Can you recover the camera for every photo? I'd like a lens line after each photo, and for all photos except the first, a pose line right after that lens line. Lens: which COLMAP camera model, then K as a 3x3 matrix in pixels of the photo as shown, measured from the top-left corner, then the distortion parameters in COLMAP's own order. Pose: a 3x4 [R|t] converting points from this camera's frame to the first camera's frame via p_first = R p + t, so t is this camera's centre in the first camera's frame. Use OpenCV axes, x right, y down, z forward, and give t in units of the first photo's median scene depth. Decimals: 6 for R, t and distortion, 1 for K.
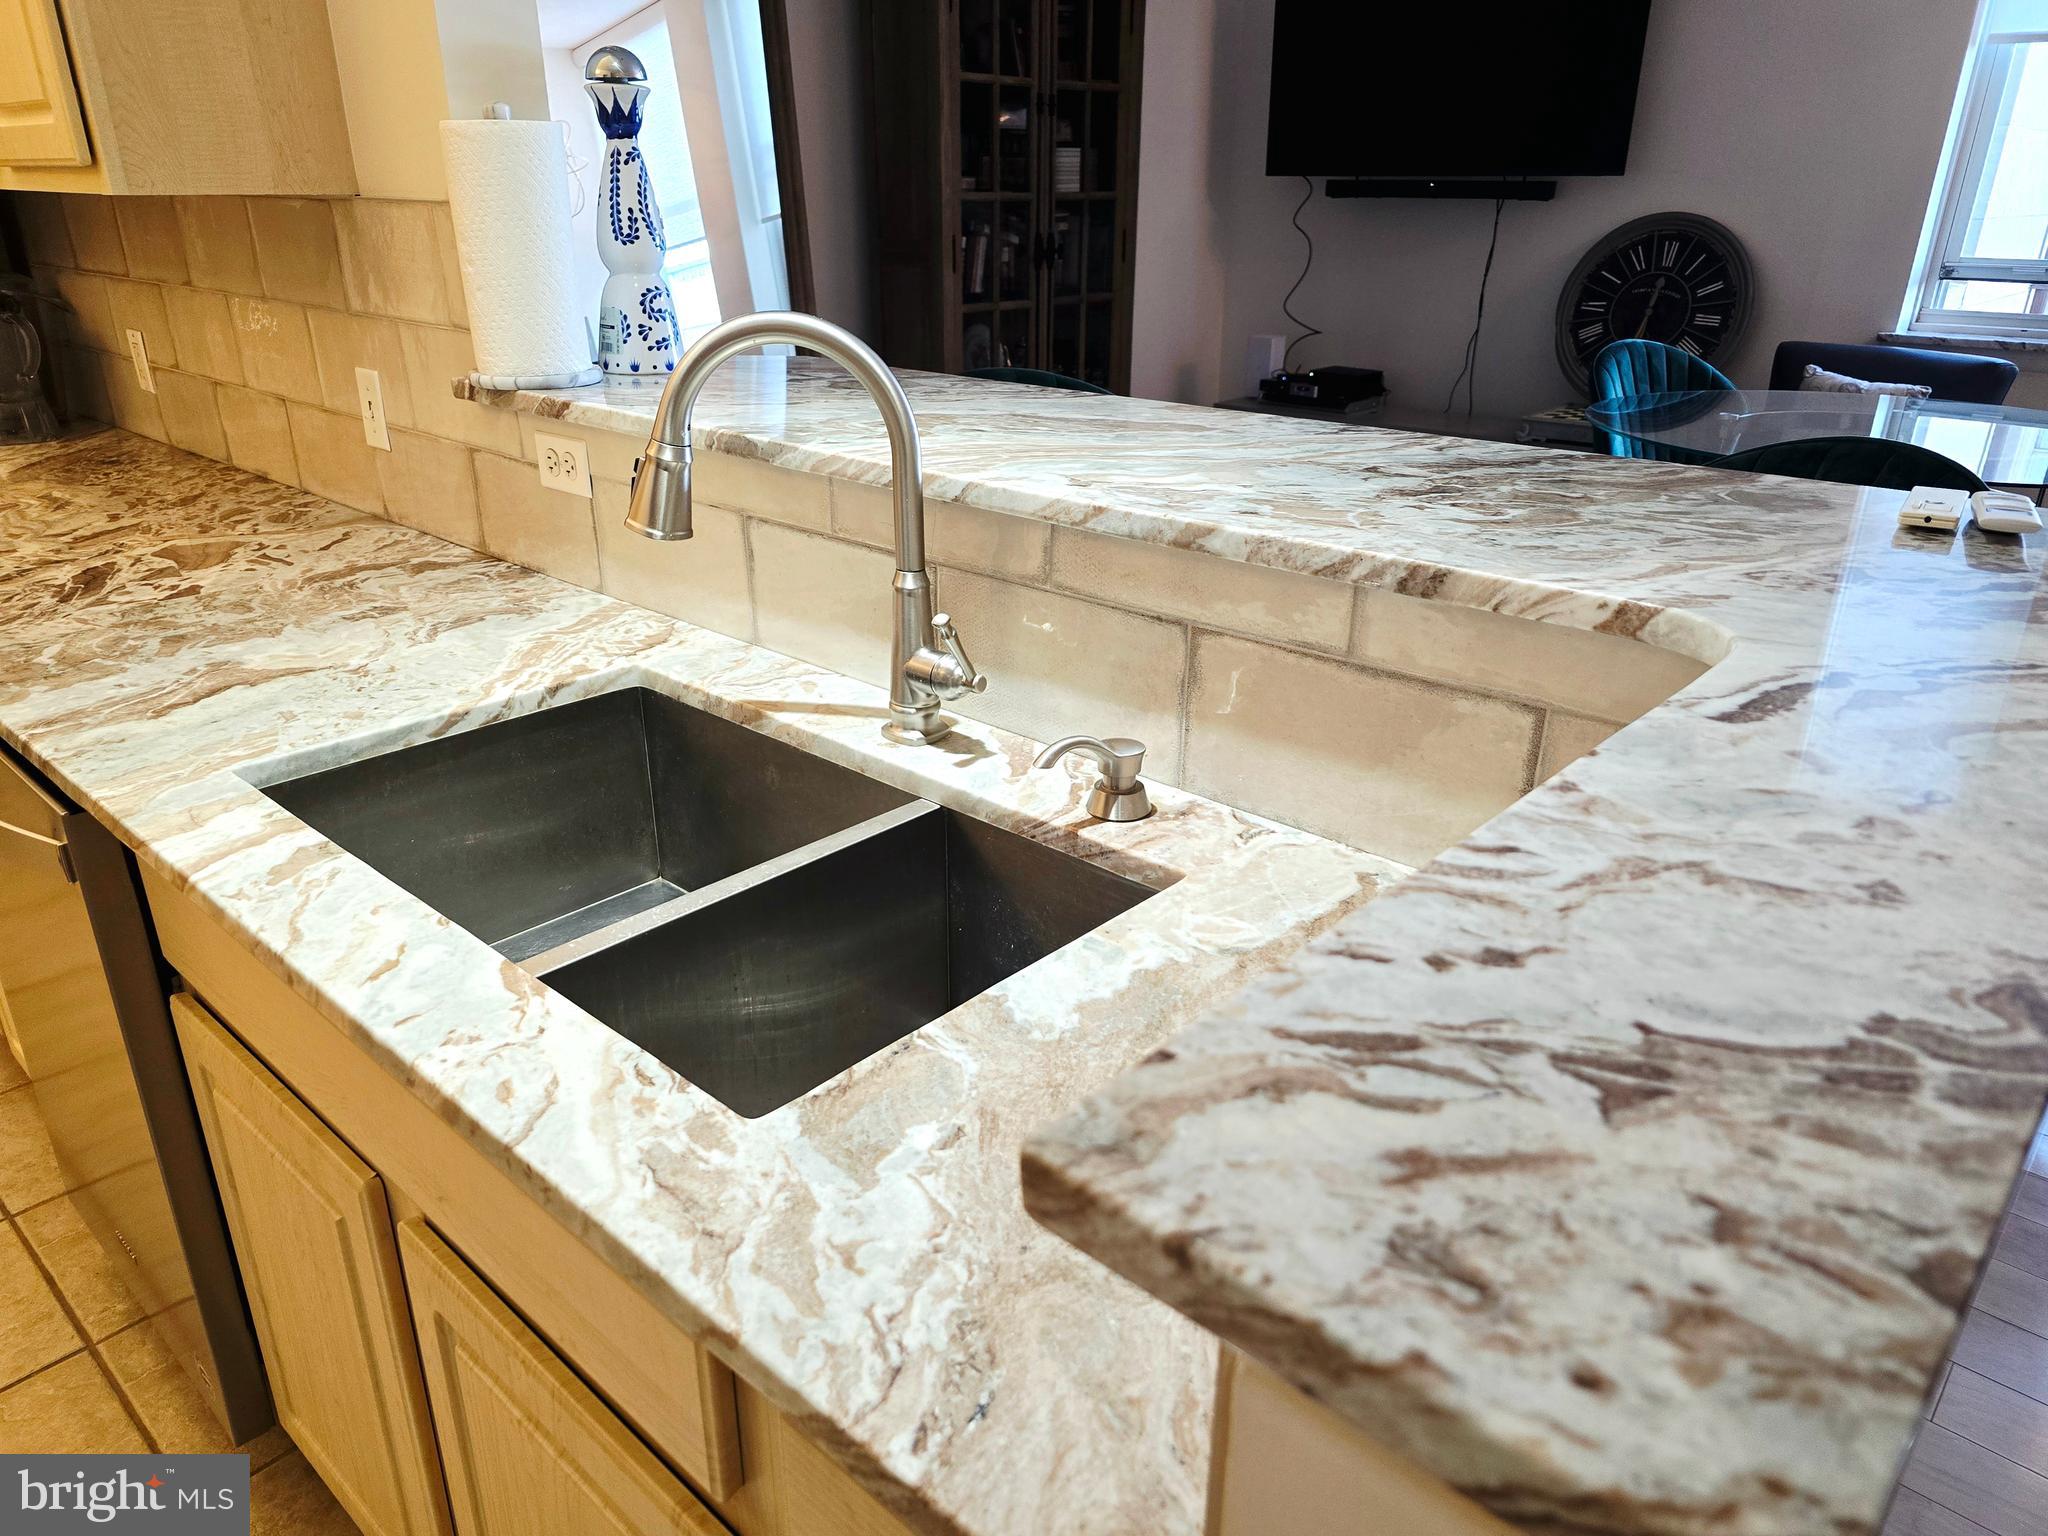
lens RADIAL K [[1371.0, 0, 1015.9], [0, 1371.0, 788.9], [0, 0, 1]] dist [0.062462, -0.052892]
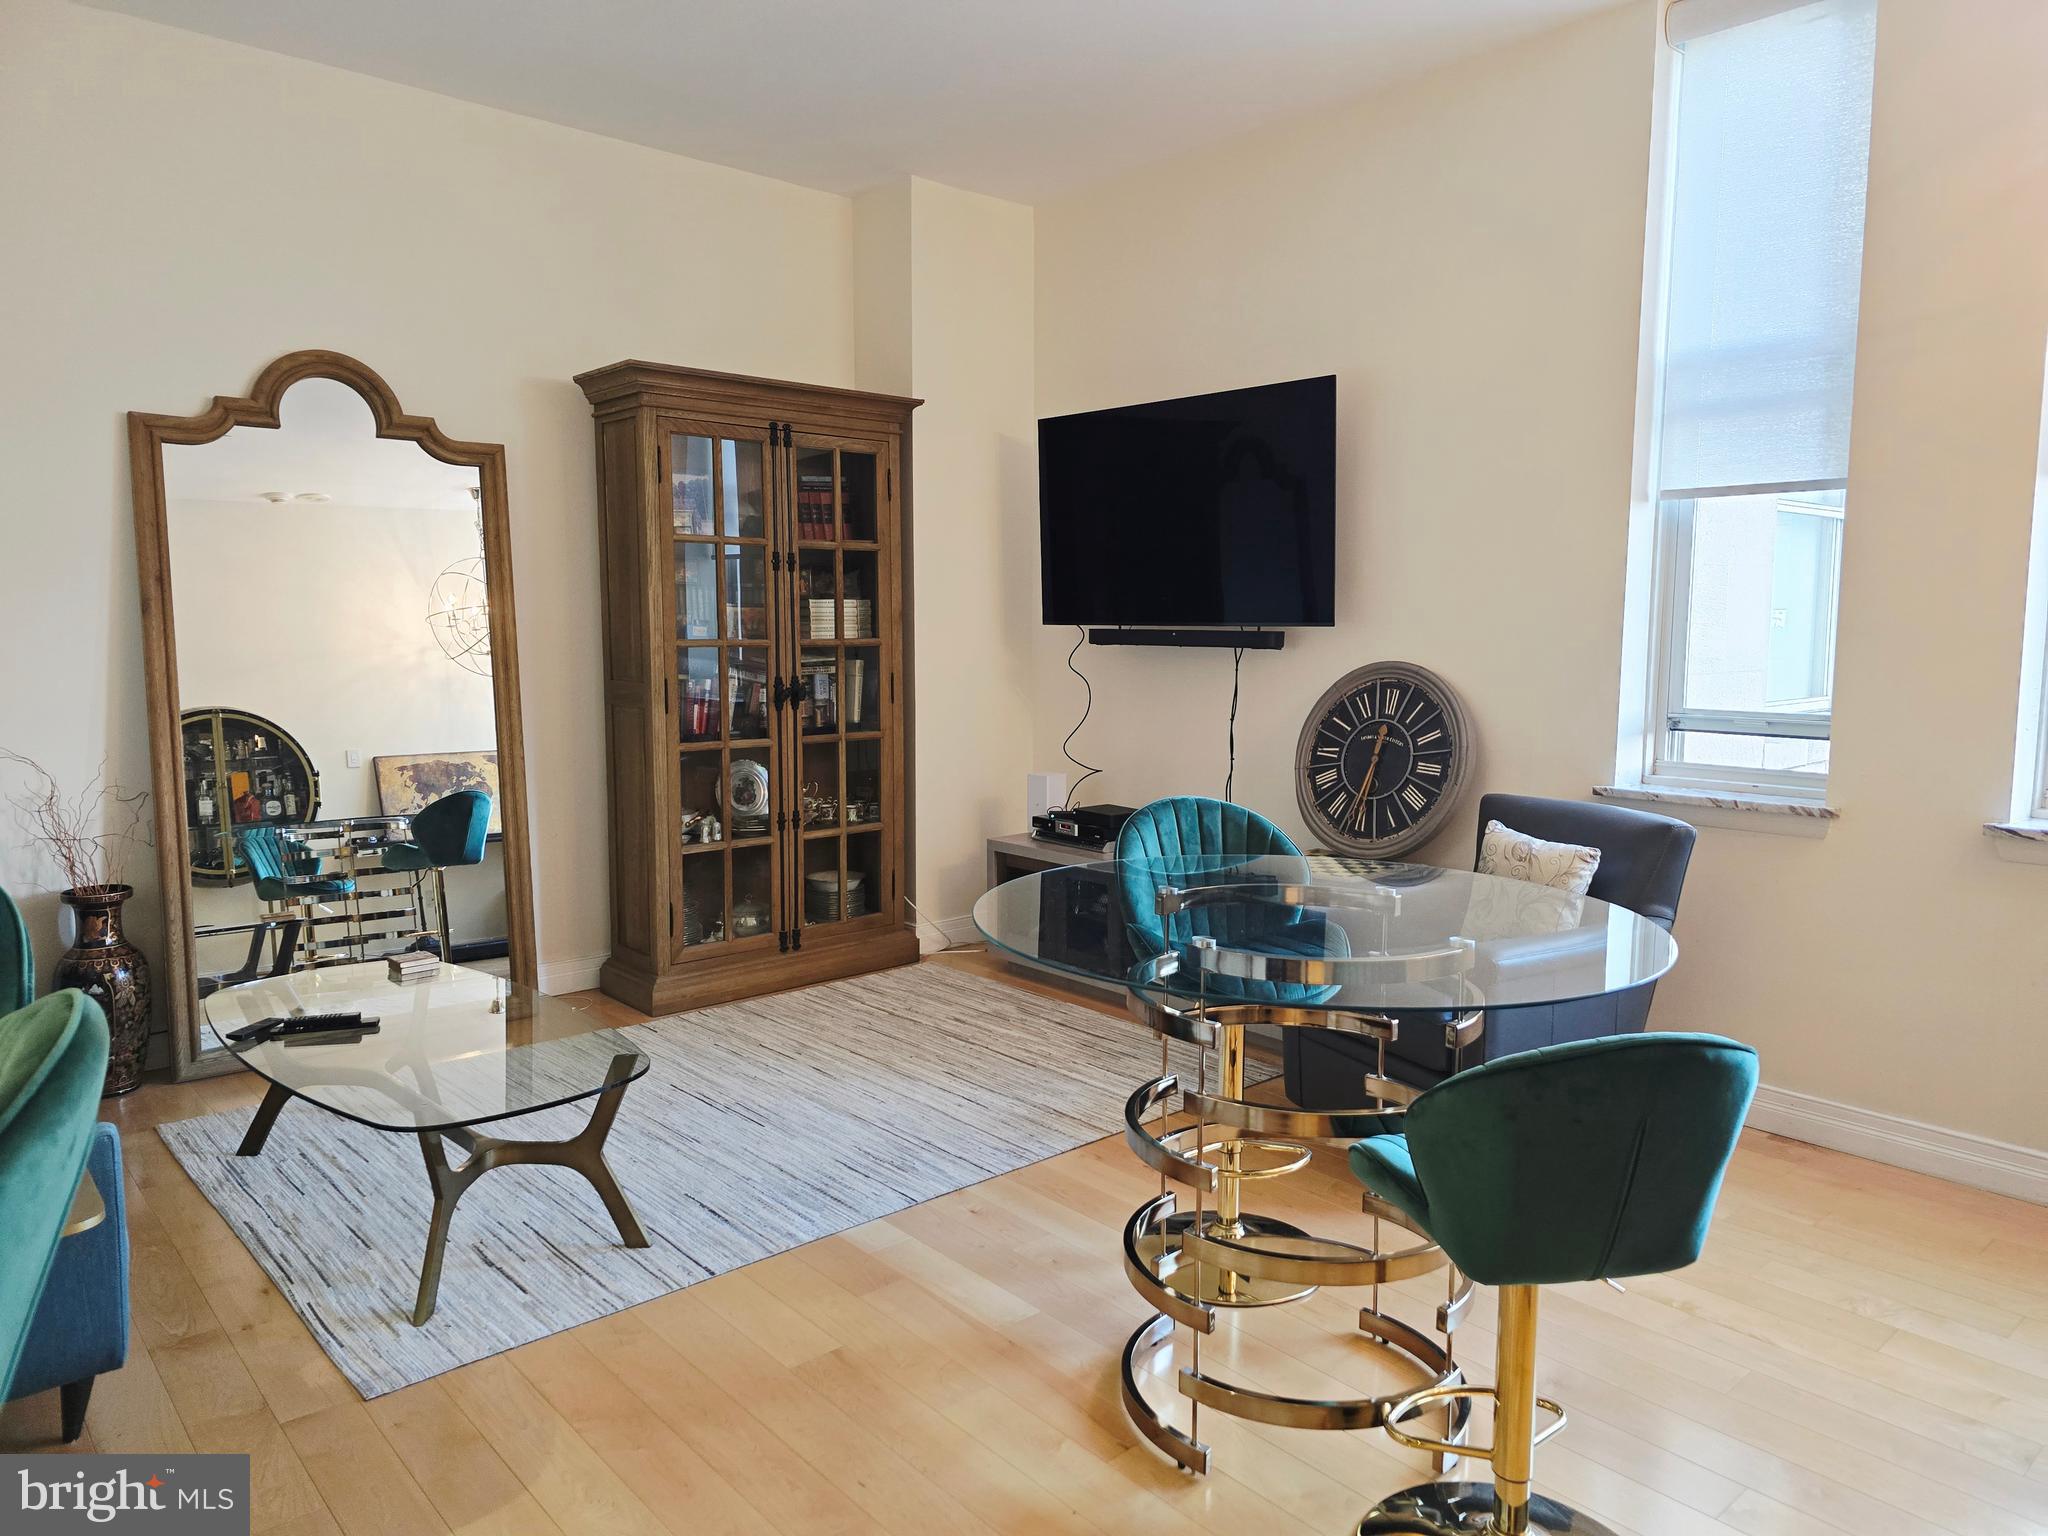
lens RADIAL K [[1370.2, 0, 1048.2], [0, 1370.2, 752.7], [0, 0, 1]] dist [0.069521, -0.066964]
pose [[0.995288, 0.006262, -0.096762, 0.964189], [-0.036078, 0.950179, -0.309608, -0.153198], [0.090002, 0.311640, 0.945928, 0.299310]]
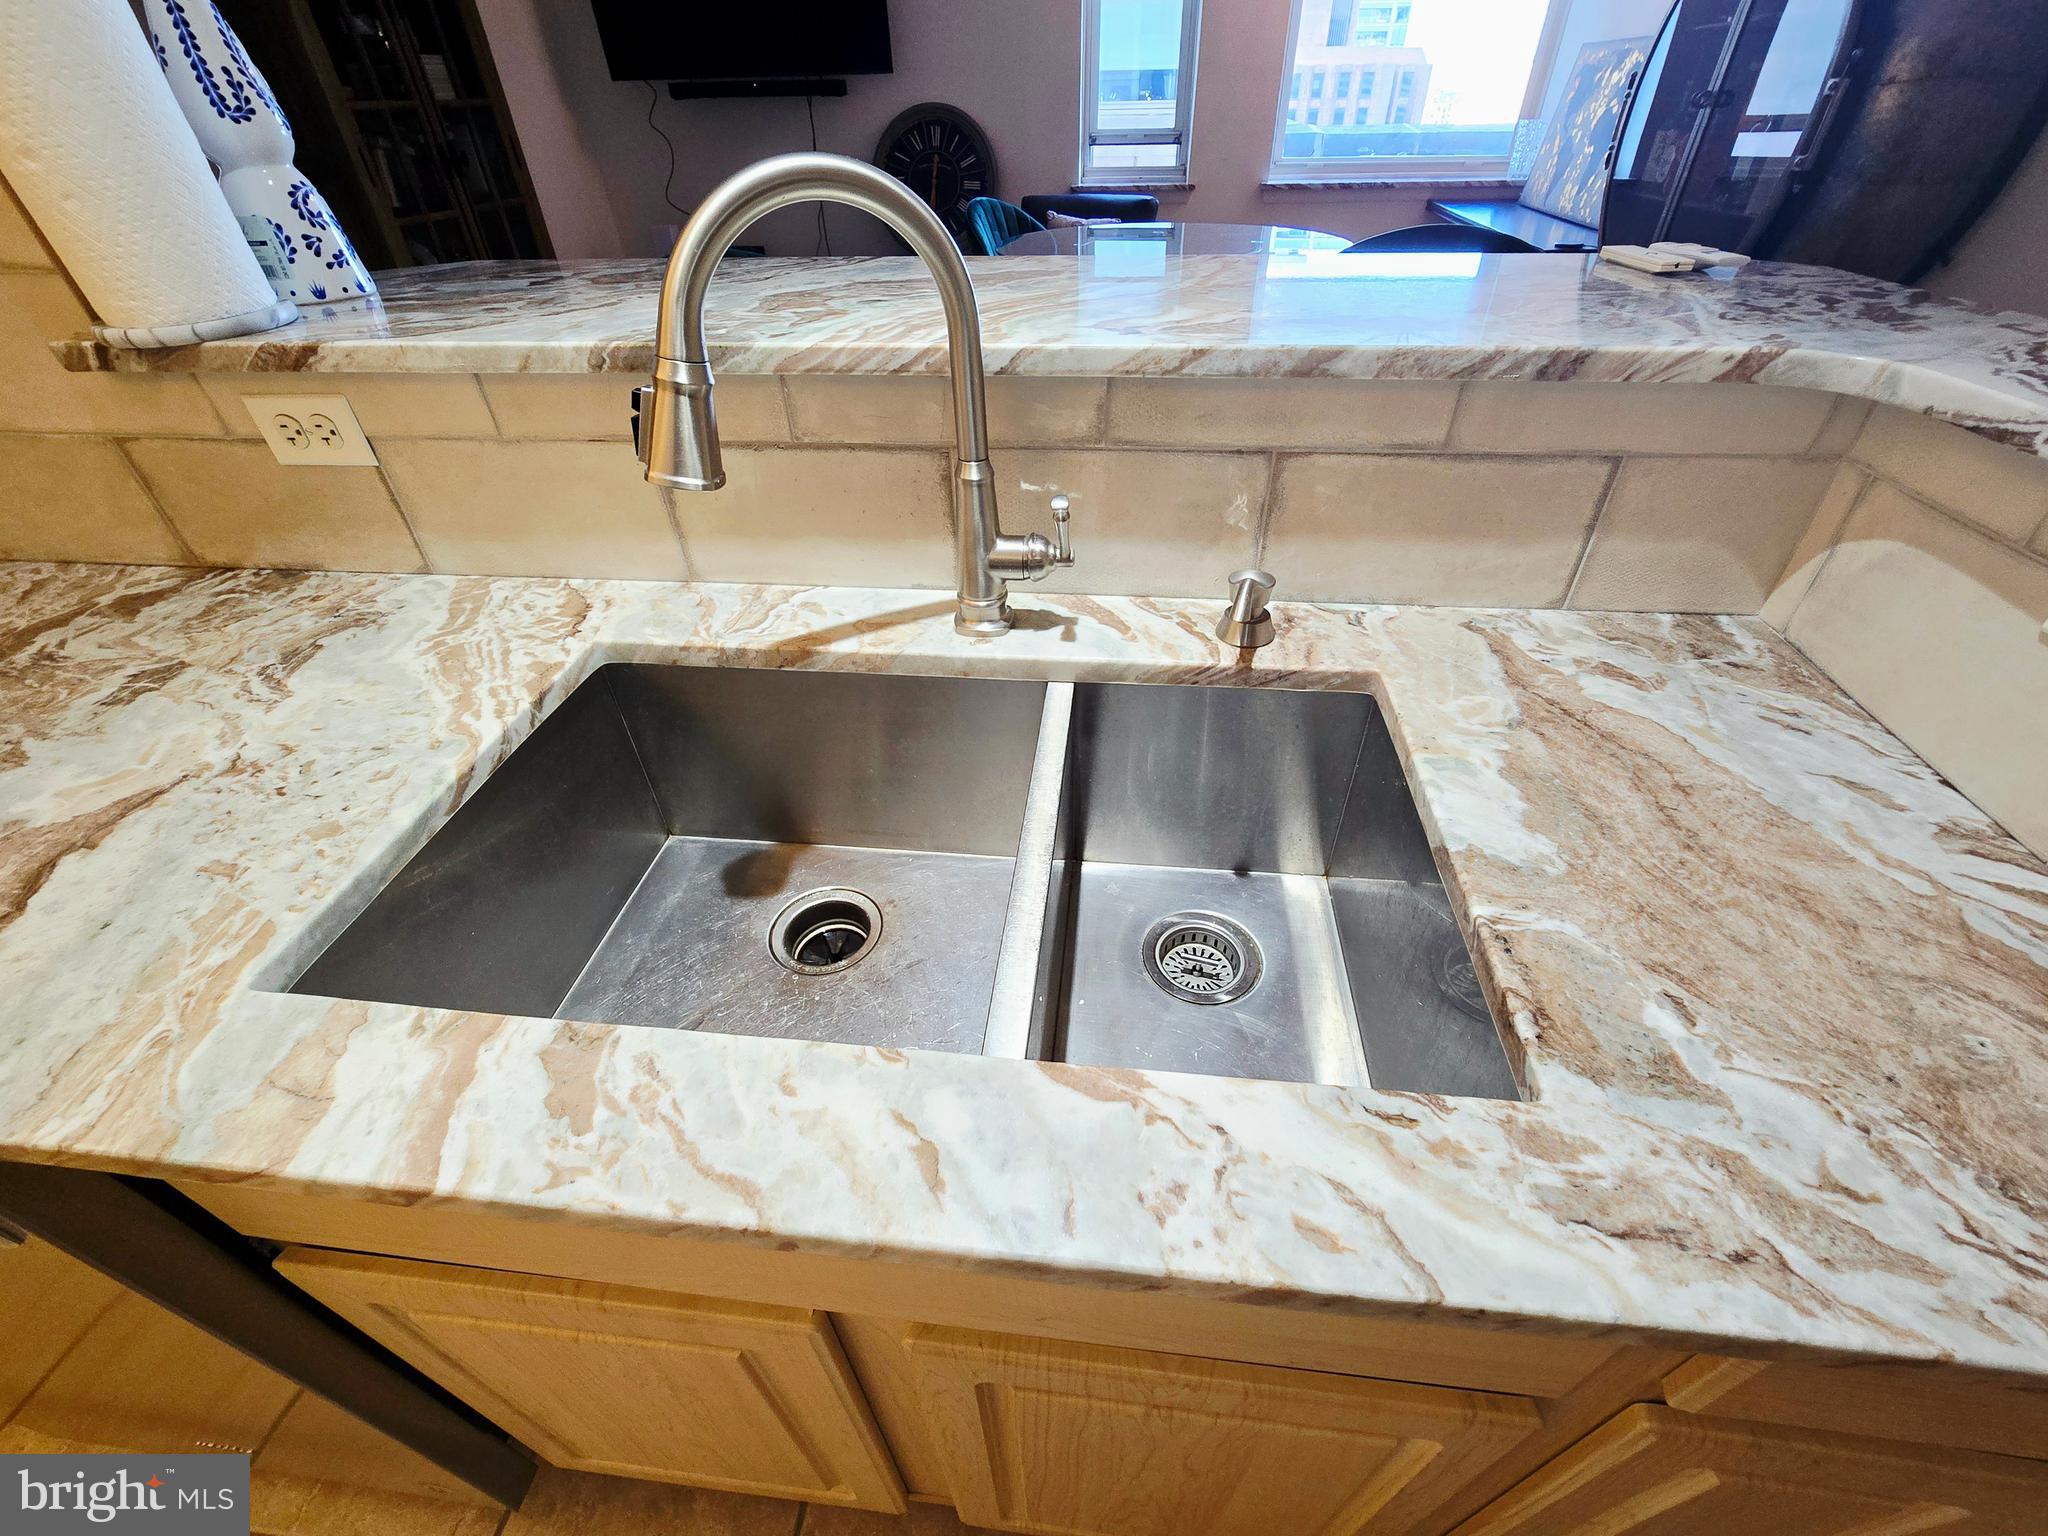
lens RADIAL K [[841.6, 0, 1032.4], [0, 841.6, 772.5], [0, 0, 1]] dist [-0.006766, 0.000263]
pose [[0.806761, -0.387800, 0.445811, -0.289788], [0.258767, 0.910173, 0.323459, -0.103958], [-0.531202, -0.145593, 0.834642, 0.343530]]
